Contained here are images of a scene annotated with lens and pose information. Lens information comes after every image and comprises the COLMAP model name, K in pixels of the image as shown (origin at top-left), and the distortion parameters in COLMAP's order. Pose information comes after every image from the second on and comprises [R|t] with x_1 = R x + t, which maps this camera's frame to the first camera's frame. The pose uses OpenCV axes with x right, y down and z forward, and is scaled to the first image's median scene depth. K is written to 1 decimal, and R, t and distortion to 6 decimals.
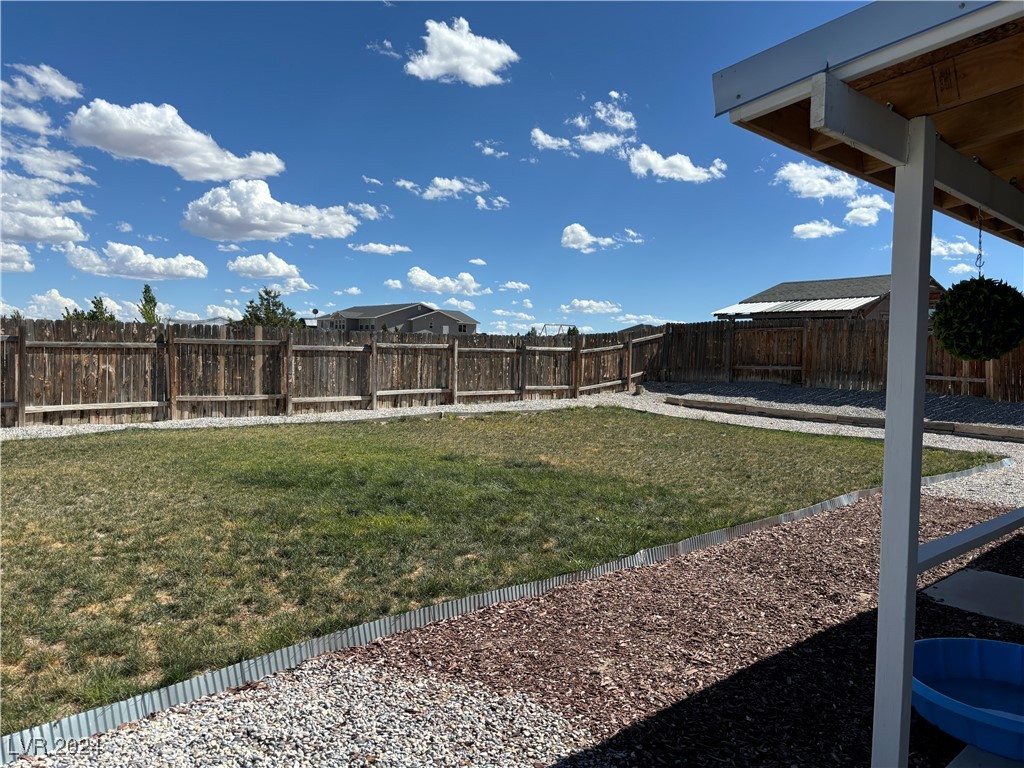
lens RADIAL K [[775.8, 0, 512.3], [0, 775.8, 383.4], [0, 0, 1]] dist [0.020454, -0.002559]
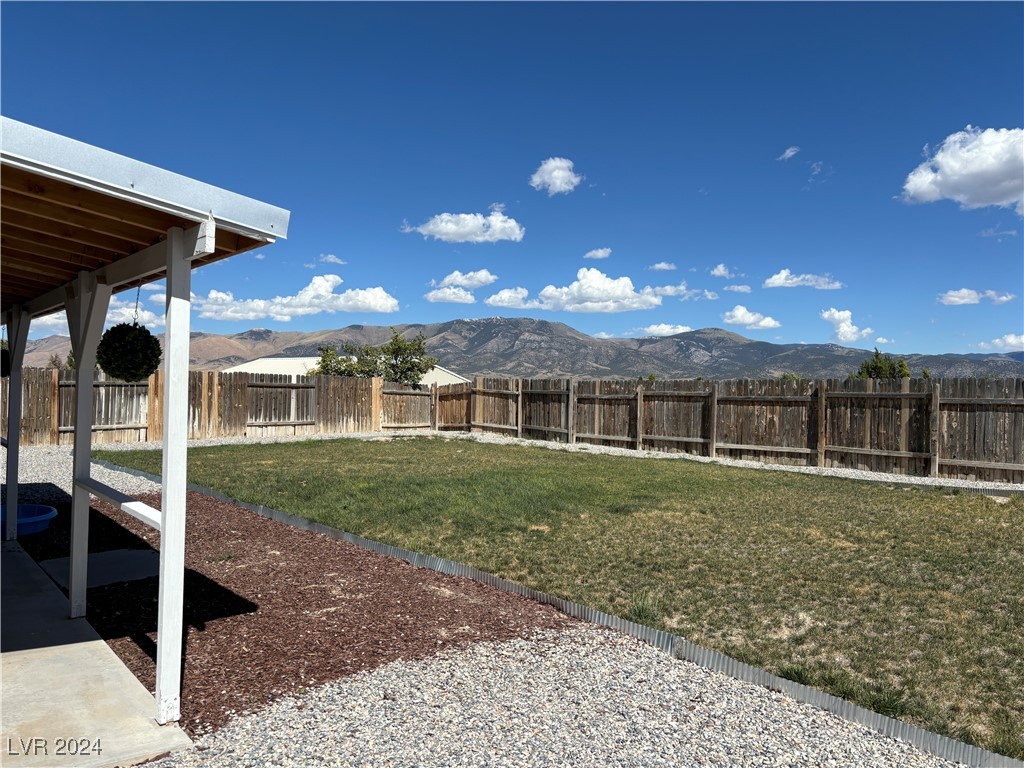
lens RADIAL K [[775.8, 0, 512.3], [0, 775.8, 384.7], [0, 0, 1]] dist [0.020454, -0.002559]
pose [[-0.064707, -0.027779, -0.997518, 0.671858], [-0.055055, 0.998189, -0.024226, -0.017437], [0.996384, 0.053351, -0.066120, 0.625386]]
